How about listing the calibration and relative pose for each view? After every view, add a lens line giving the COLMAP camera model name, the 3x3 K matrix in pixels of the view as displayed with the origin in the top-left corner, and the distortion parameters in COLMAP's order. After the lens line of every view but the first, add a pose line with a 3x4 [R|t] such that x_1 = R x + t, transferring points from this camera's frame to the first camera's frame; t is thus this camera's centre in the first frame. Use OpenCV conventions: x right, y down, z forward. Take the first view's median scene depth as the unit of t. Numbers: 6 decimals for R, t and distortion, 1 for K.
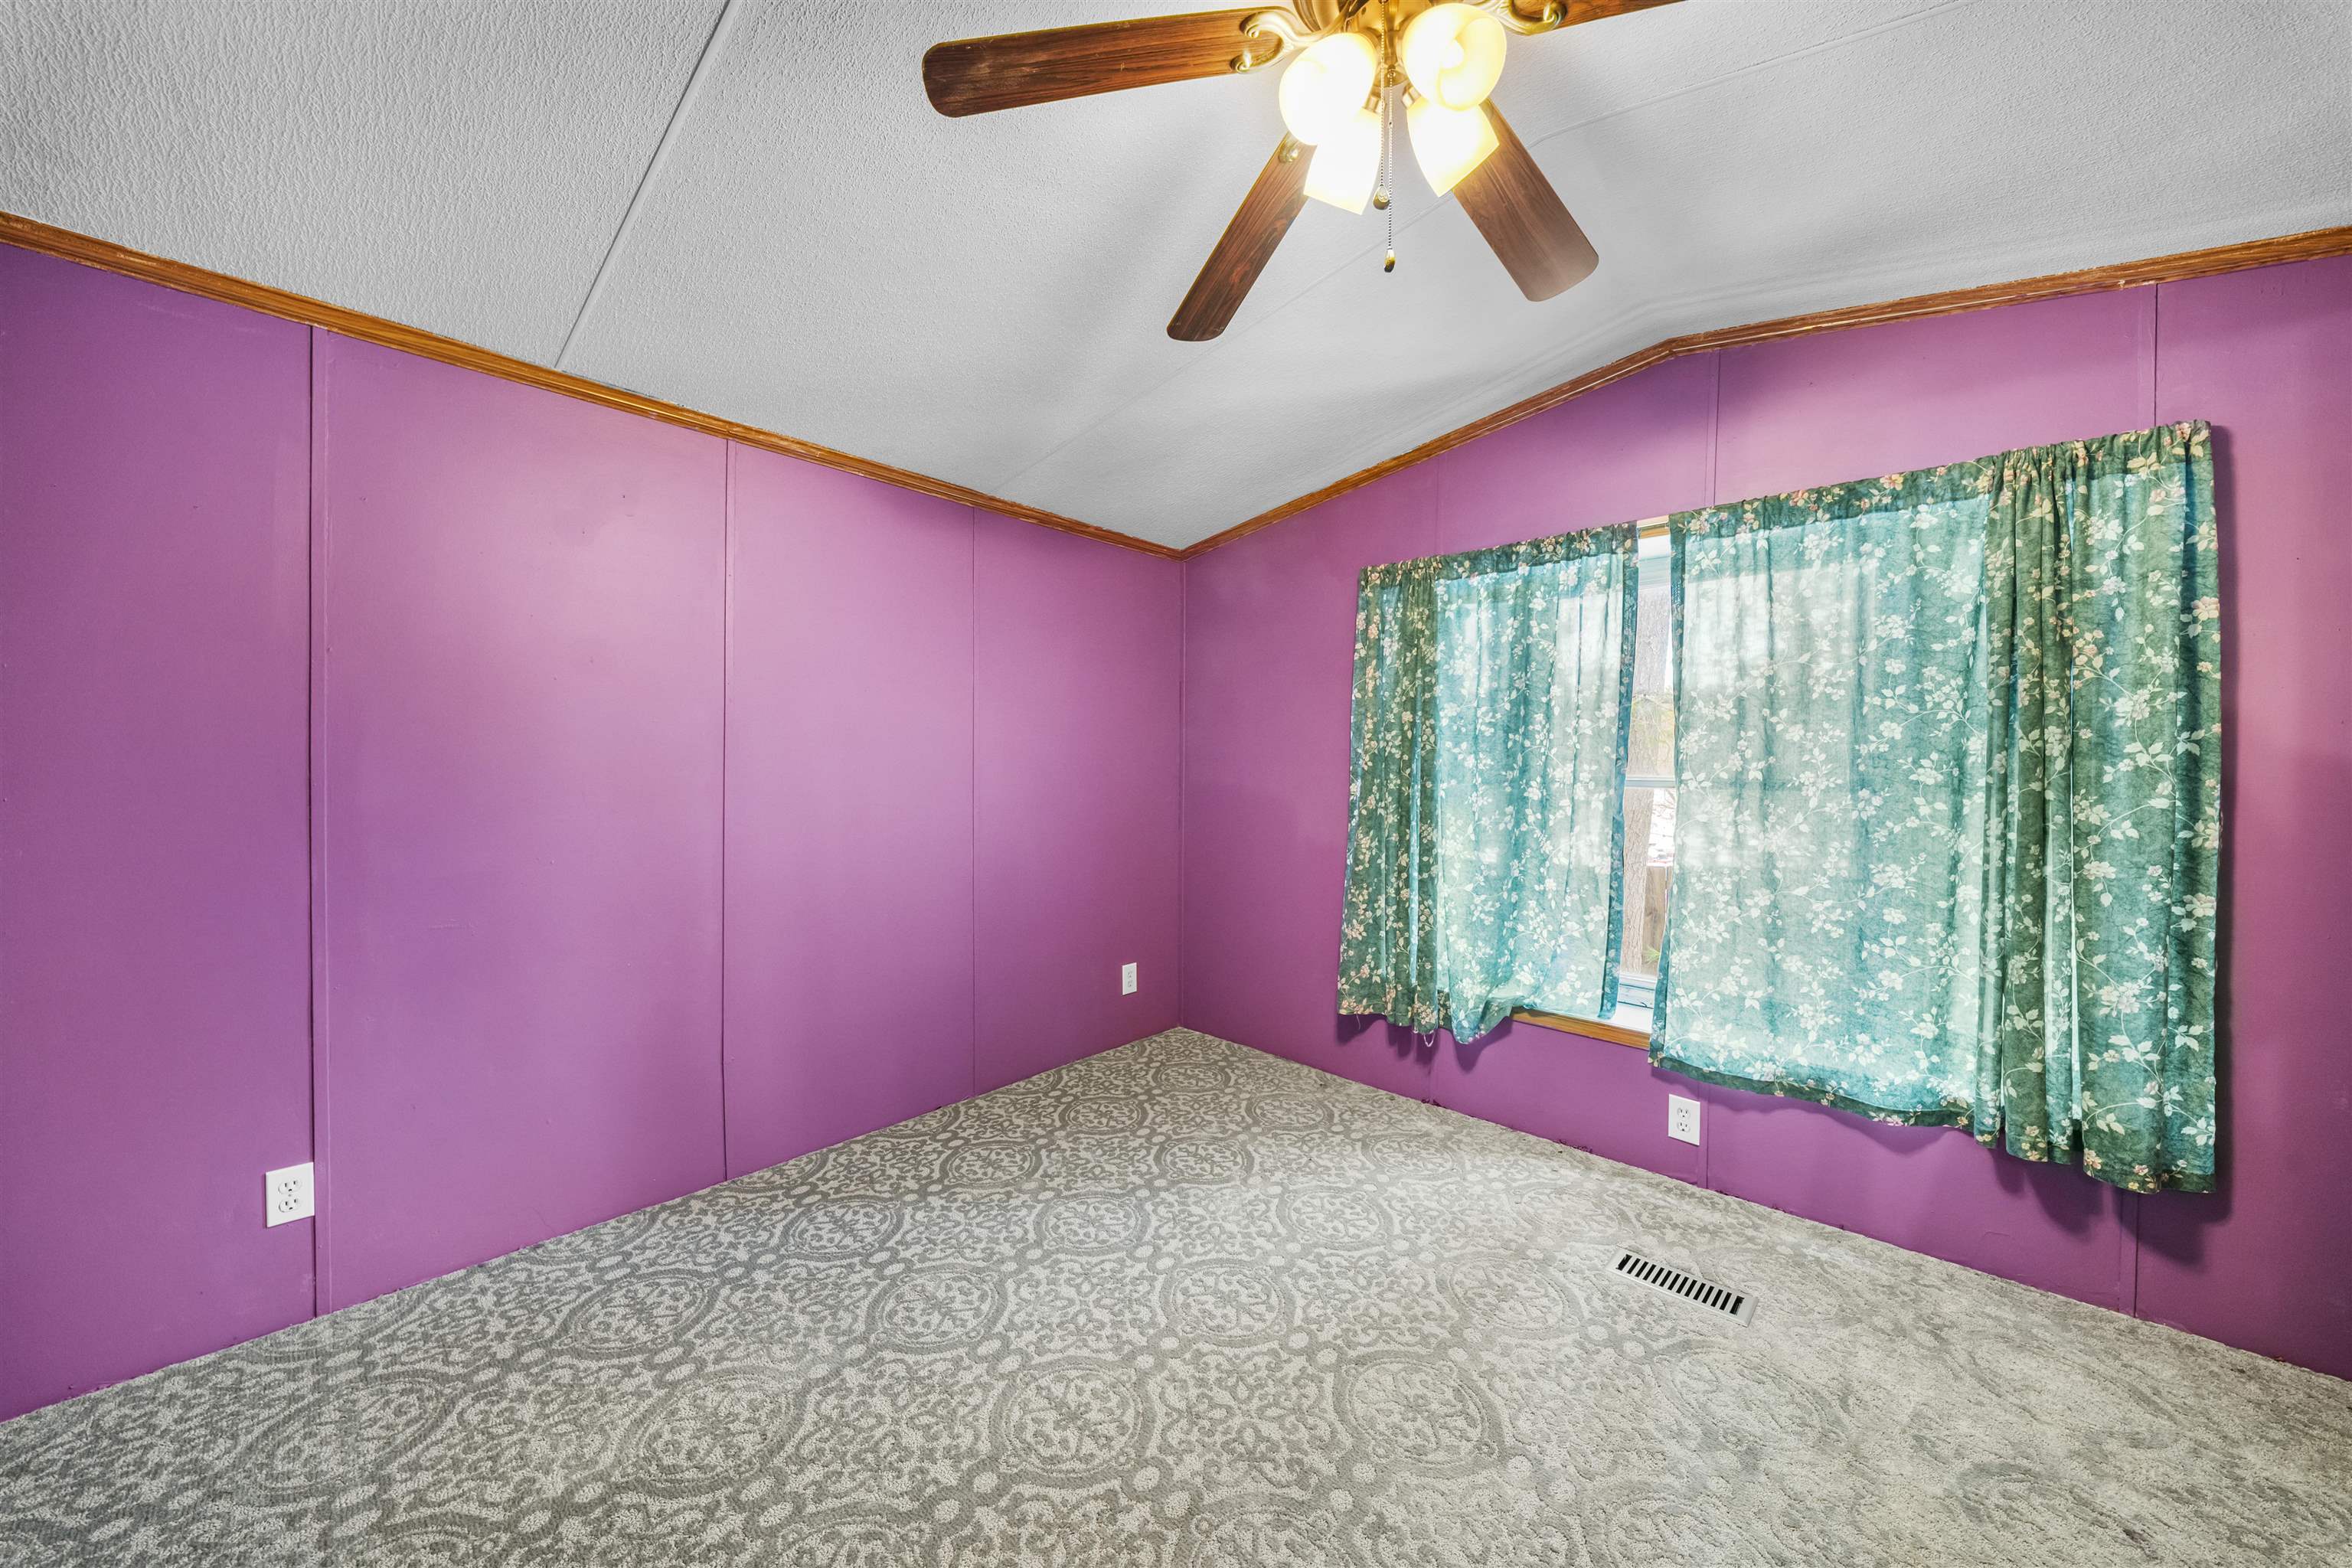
lens RADIAL K [[820.8, 0, 1178.5], [0, 820.8, 767.4], [0, 0, 1]] dist [0.012209, -0.007244]
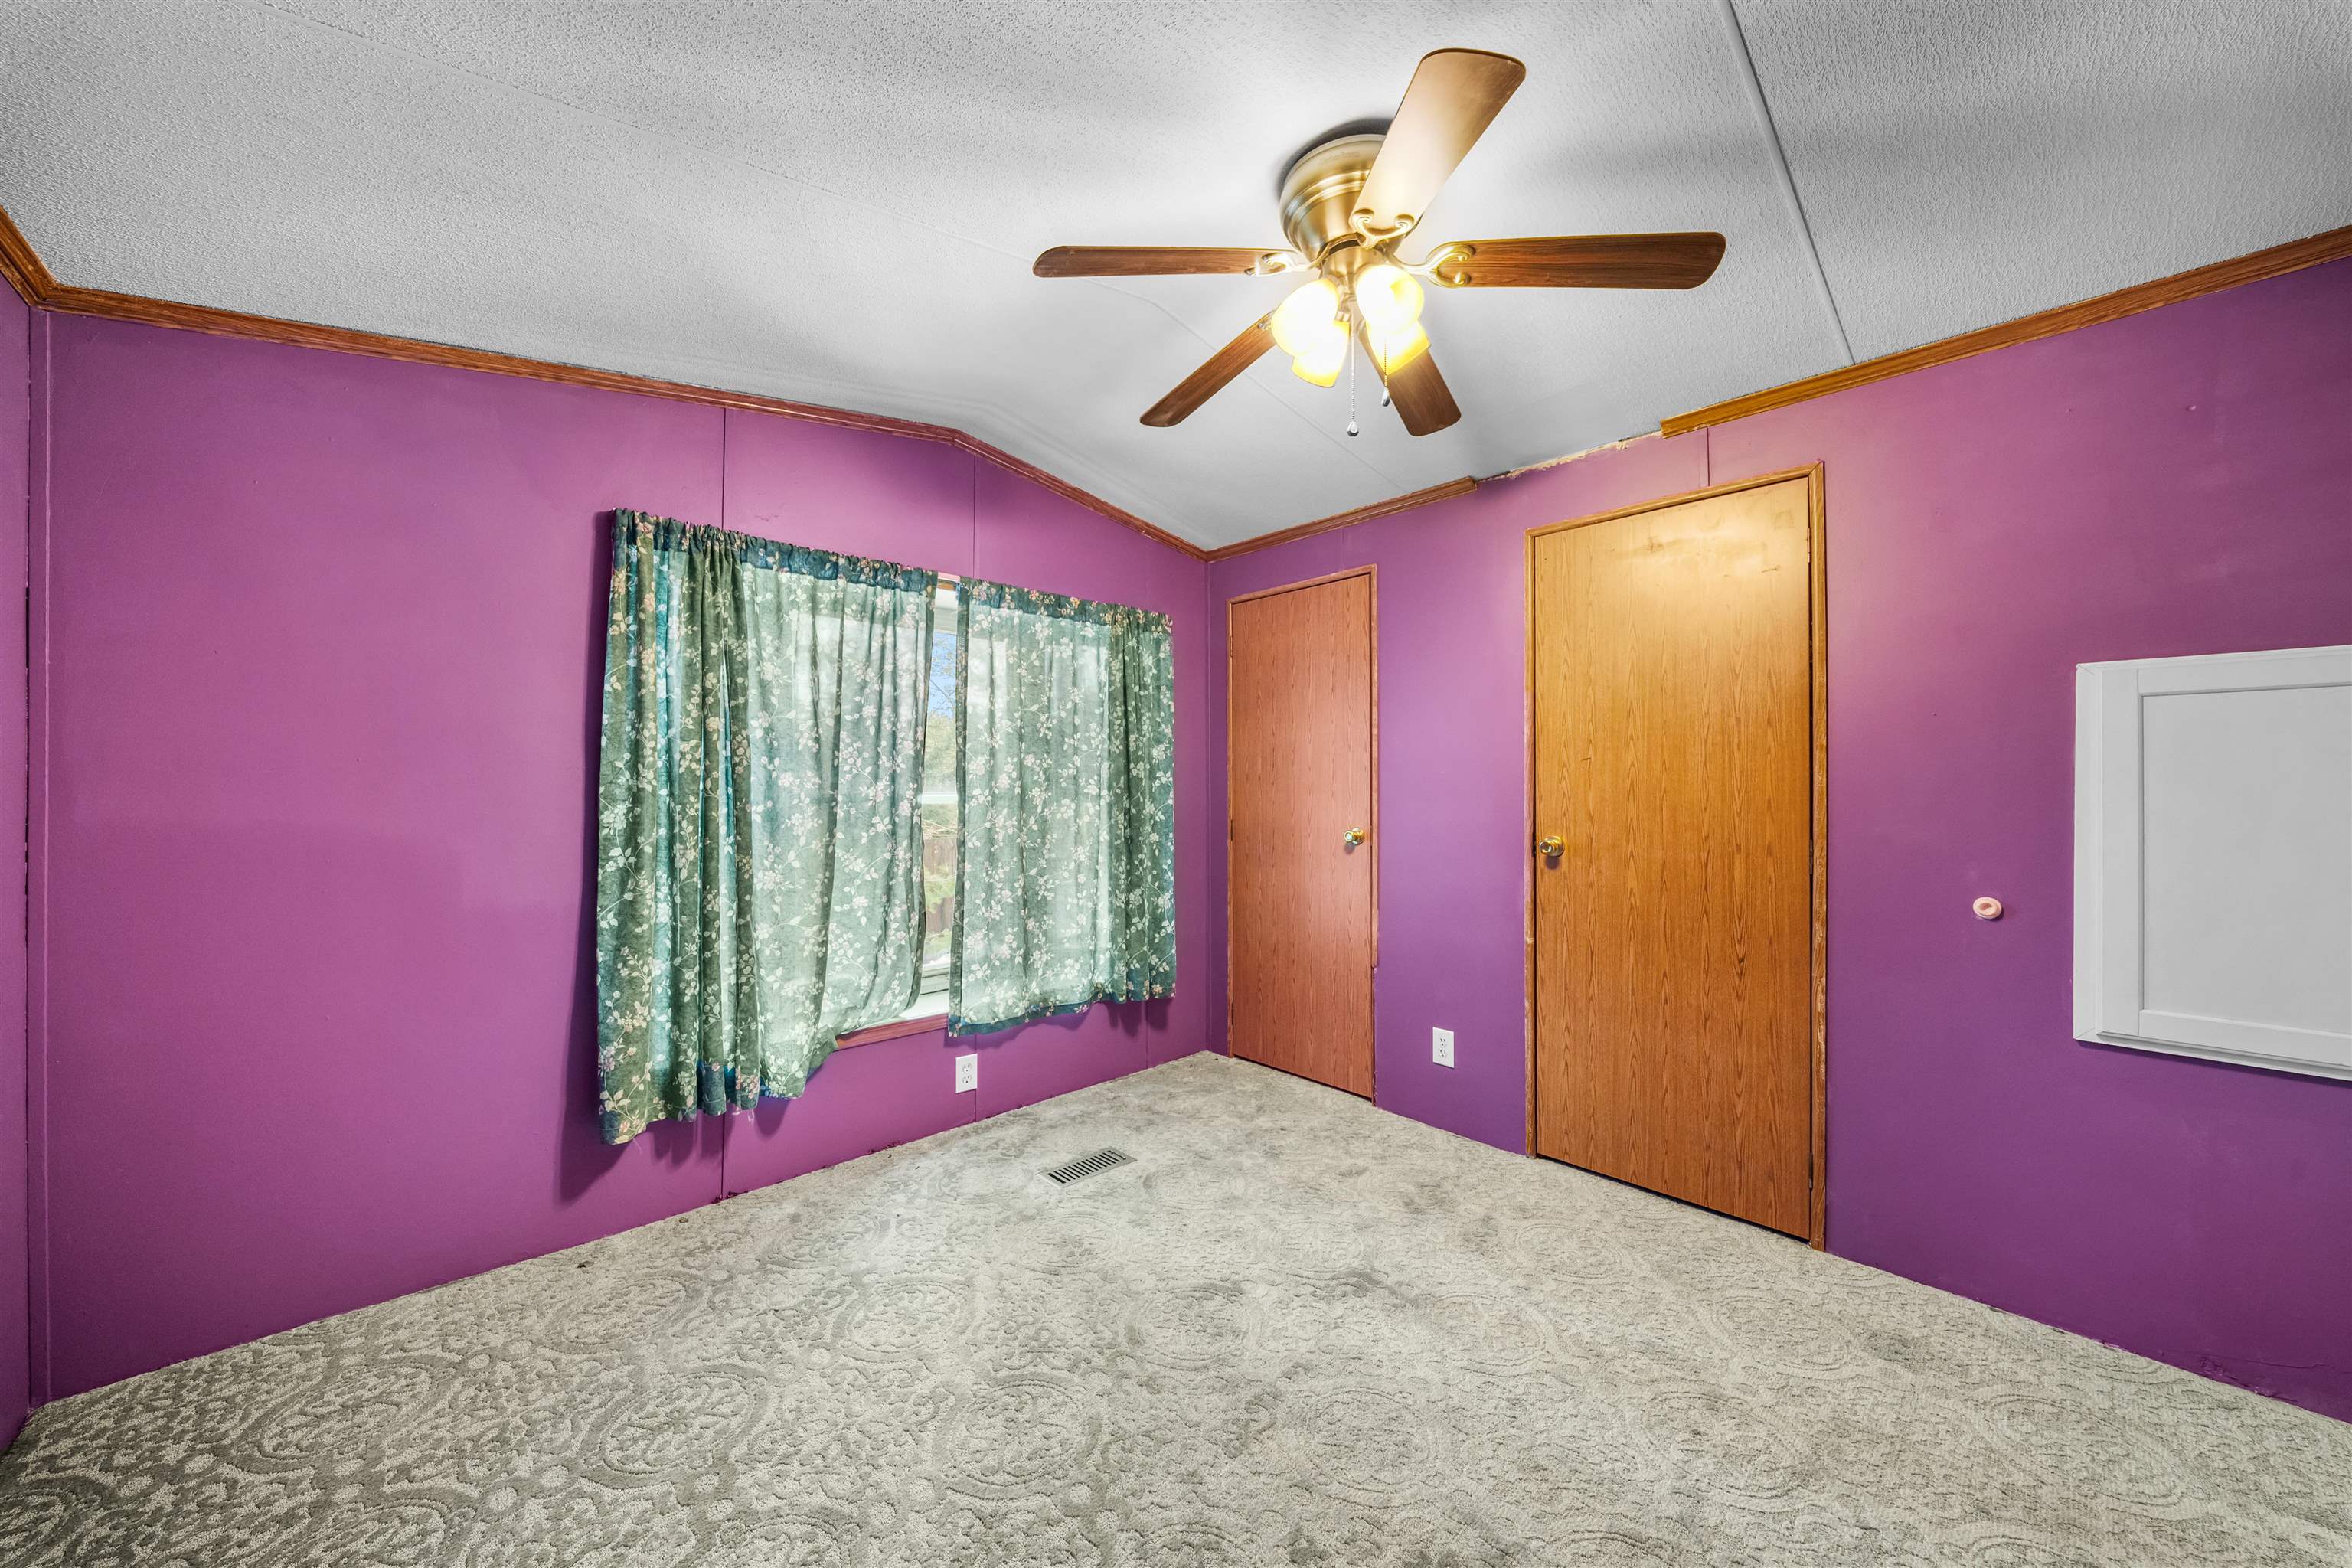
lens RADIAL K [[851.6, 0, 1131.1], [0, 851.6, 780.5], [0, 0, 1]] dist [0.018236, -0.008212]
pose [[0.080762, 0.003977, 0.996726, -0.633032], [0.005977, 0.999972, -0.004475, 0.000181], [-0.996716, 0.006319, 0.080736, 0.653991]]
